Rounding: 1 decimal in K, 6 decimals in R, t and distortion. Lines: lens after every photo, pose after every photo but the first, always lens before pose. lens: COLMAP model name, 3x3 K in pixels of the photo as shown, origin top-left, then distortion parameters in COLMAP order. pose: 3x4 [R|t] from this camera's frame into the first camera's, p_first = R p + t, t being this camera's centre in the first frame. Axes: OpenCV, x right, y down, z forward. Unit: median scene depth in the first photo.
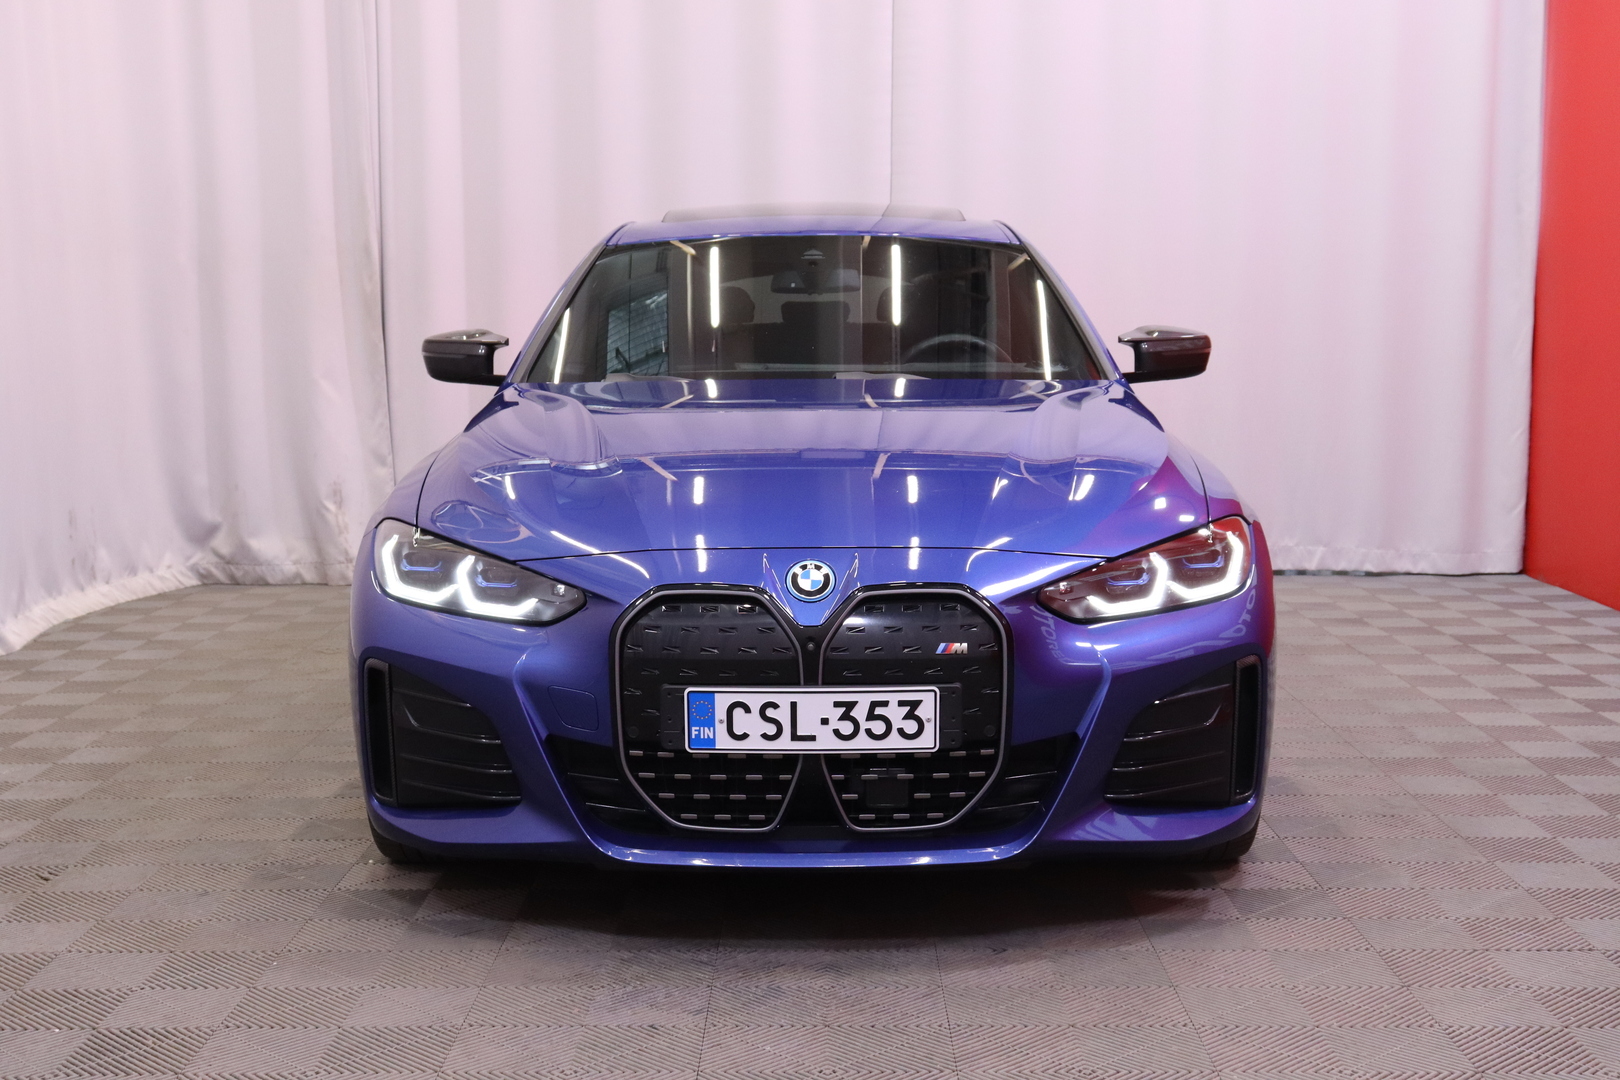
lens RADIAL K [[1822.9, 0, 810.0], [0, 1822.9, 540.0], [0, 0, 1]] dist [-0.012783, -0.009570]
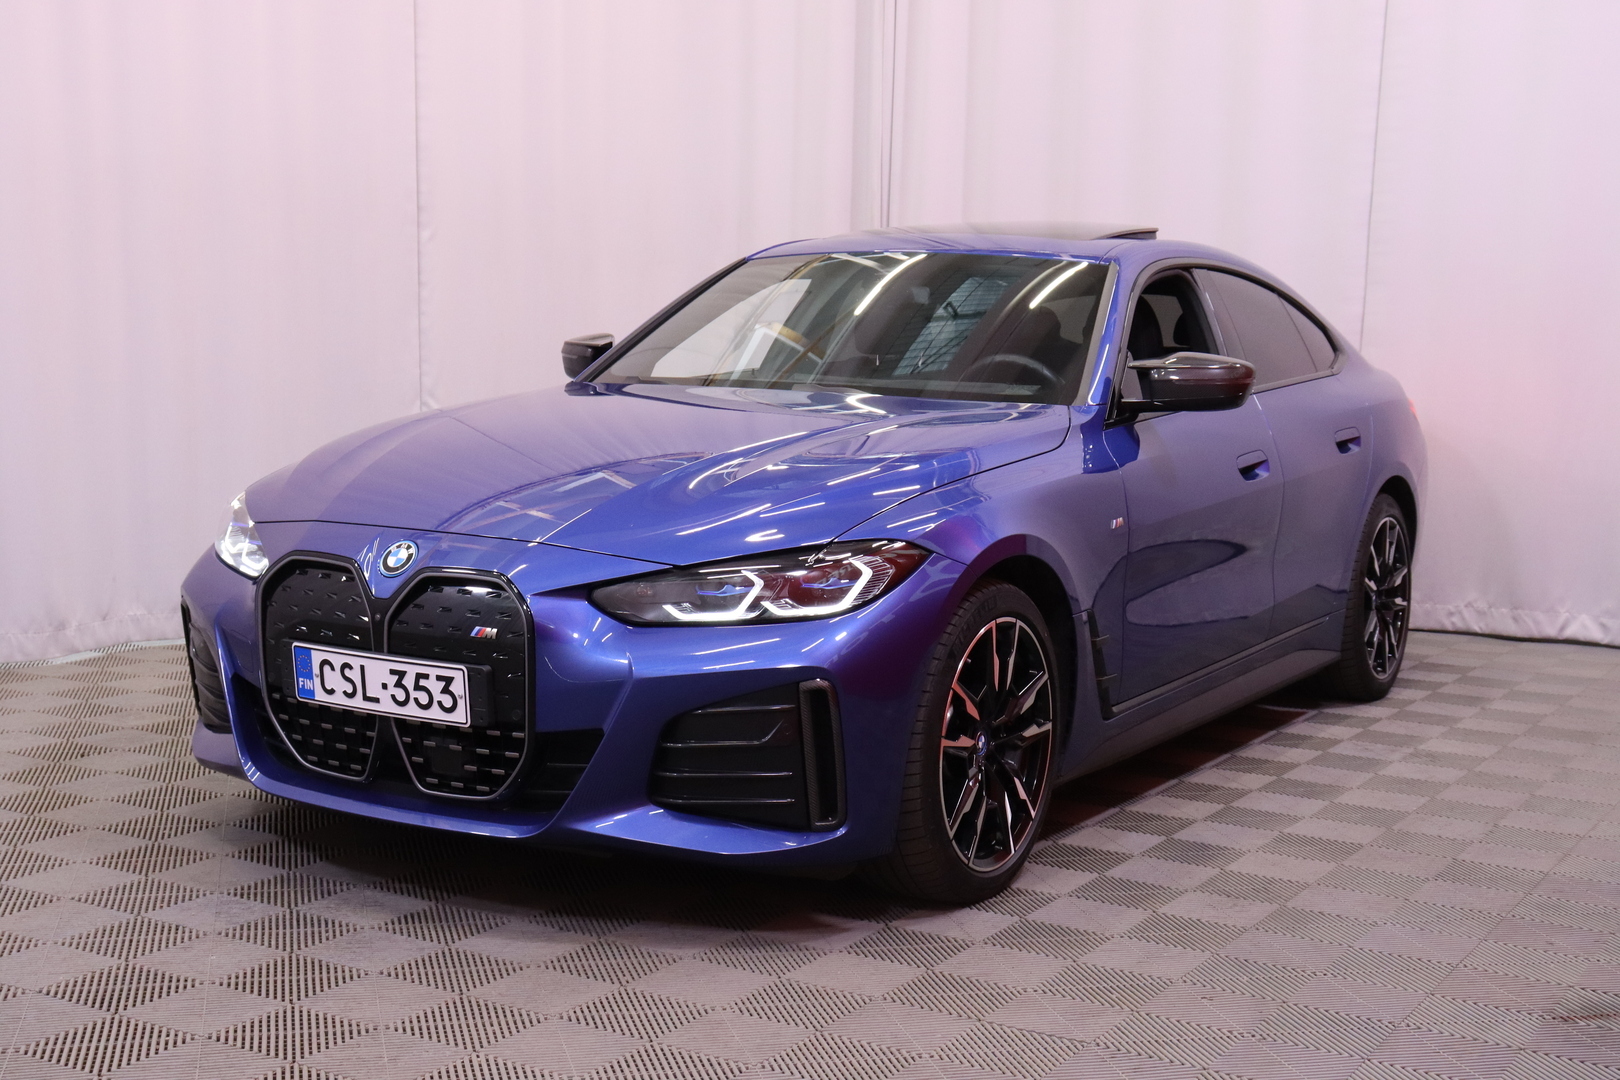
lens RADIAL K [[1822.9, 0, 810.0], [0, 1822.9, 540.0], [0, 0, 1]] dist [-0.012783, -0.009570]
pose [[0.872663, 0.078652, -0.481947, 0.751941], [-0.084467, 0.996379, 0.009660, -0.020606], [0.480961, 0.032279, 0.876147, 0.157773]]
